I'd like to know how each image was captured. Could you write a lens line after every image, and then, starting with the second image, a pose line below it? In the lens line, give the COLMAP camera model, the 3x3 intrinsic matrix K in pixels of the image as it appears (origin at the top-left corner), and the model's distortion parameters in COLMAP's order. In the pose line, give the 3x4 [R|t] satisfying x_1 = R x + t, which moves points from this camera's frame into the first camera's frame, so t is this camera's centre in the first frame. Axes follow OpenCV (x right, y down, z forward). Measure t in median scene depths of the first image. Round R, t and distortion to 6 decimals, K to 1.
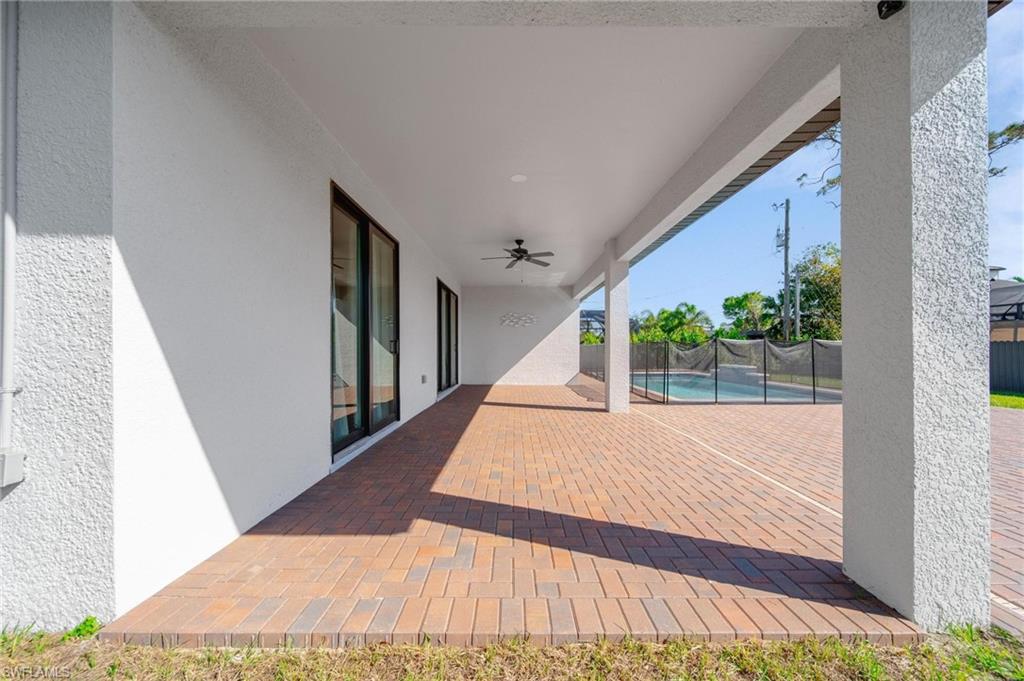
lens RADIAL K [[373.8, 0, 510.6], [0, 373.8, 347.5], [0, 0, 1]] dist [0.001177, 0.000017]
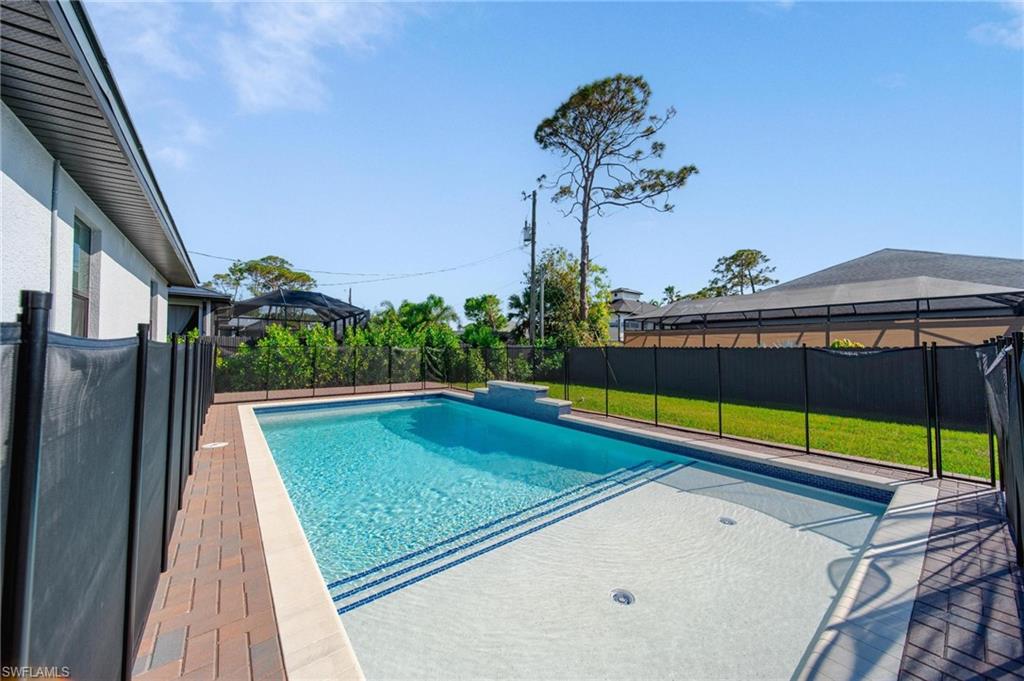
lens RADIAL K [[373.8, 0, 513.8], [0, 373.8, 342.8], [0, 0, 1]] dist [0.001177, 0.000017]
pose [[0.787912, 0.016124, 0.615577, 0.118659], [-0.009538, 0.999857, -0.013981, -0.004229], [-0.615714, 0.005144, 0.787953, 0.269583]]
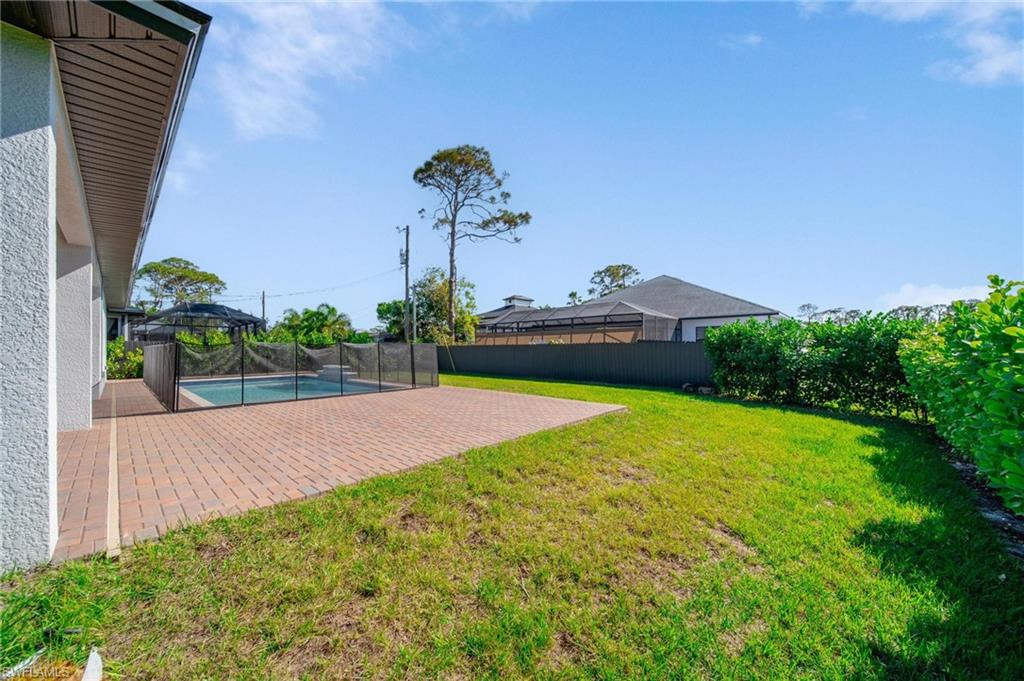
lens RADIAL K [[373.8, 0, 516.9], [0, 373.8, 346.0], [0, 0, 1]] dist [0.001177, 0.000017]
pose [[0.674556, 0.001799, 0.738222, 0.079933], [0.003779, 0.999976, -0.005890, -0.000385], [-0.738214, 0.006763, 0.674532, -0.063271]]
